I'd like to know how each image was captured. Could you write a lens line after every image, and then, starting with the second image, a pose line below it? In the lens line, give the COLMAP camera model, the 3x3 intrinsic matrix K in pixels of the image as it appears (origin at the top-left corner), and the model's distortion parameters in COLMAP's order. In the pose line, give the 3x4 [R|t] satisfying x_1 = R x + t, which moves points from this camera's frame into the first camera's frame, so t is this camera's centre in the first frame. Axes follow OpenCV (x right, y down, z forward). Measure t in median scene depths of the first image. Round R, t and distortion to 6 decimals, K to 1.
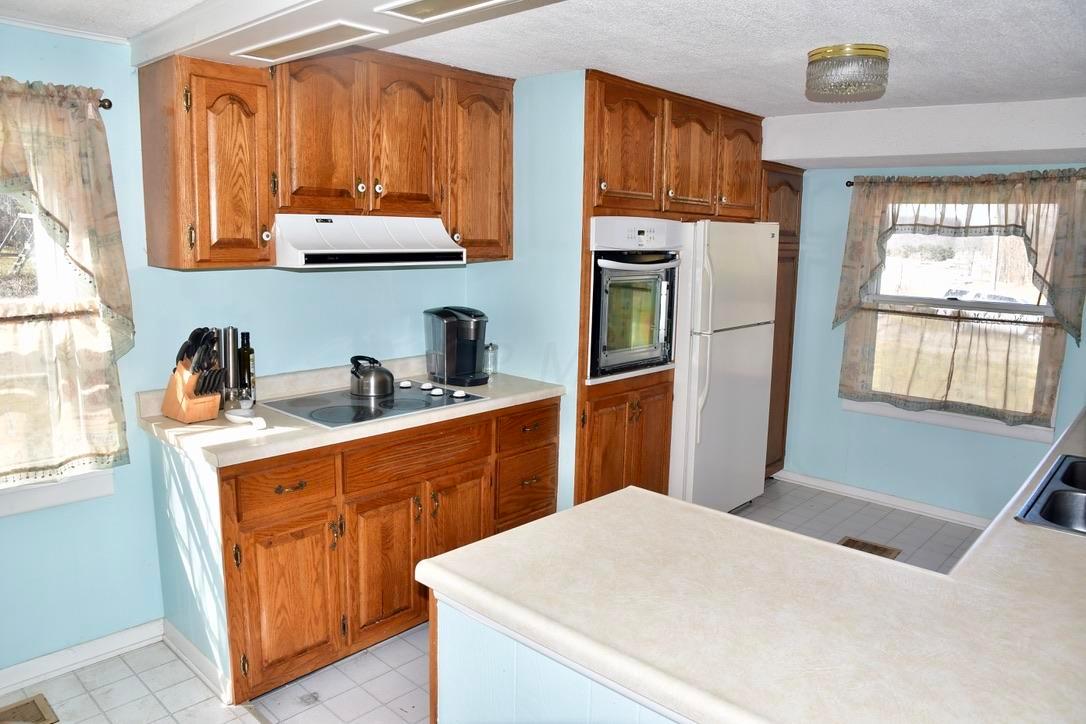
lens RADIAL K [[781.1, 0, 549.4], [0, 781.1, 363.8], [0, 0, 1]] dist [-0.109616, 0.058443]
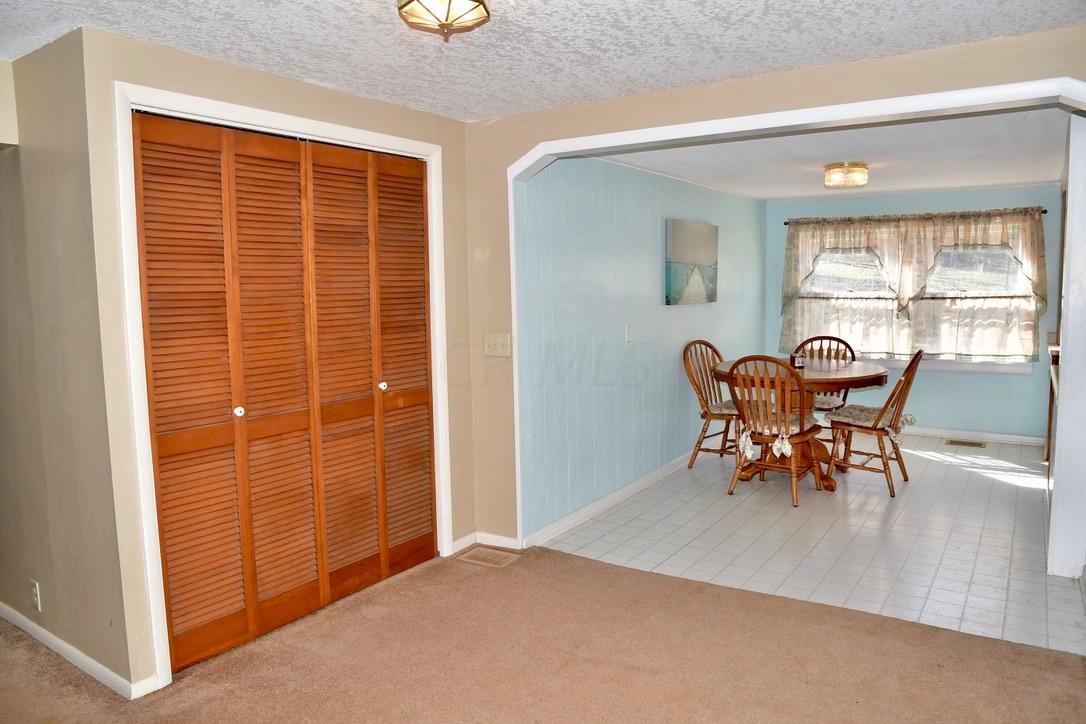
lens RADIAL K [[781.1, 0, 549.2], [0, 781.1, 362.6], [0, 0, 1]] dist [-0.109616, 0.058443]
pose [[0.177705, 0.082341, -0.980633, 1.402328], [-0.132276, 0.989449, 0.059111, 0.188519], [0.975153, 0.119210, 0.186722, -0.875332]]
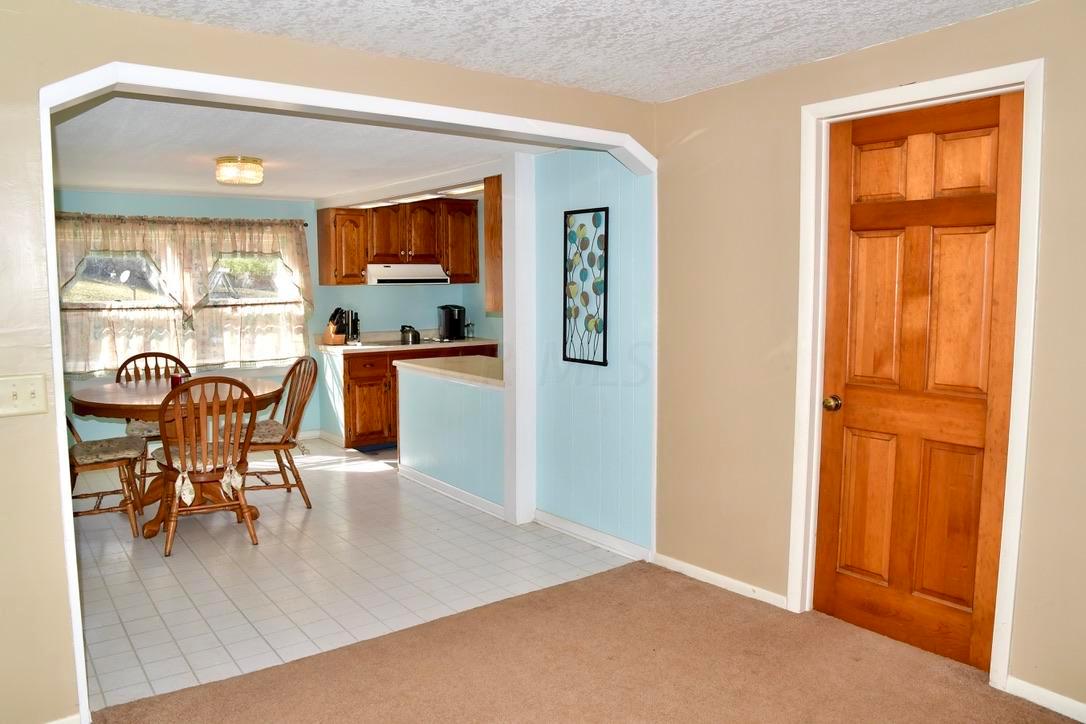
lens RADIAL K [[781.1, 0, 551.9], [0, 781.1, 362.7], [0, 0, 1]] dist [-0.109616, 0.058443]
pose [[0.986733, -0.001729, -0.162343, 0.649164], [-0.006947, 0.998578, -0.052861, 0.256559], [0.162203, 0.053287, 0.985318, -1.384459]]
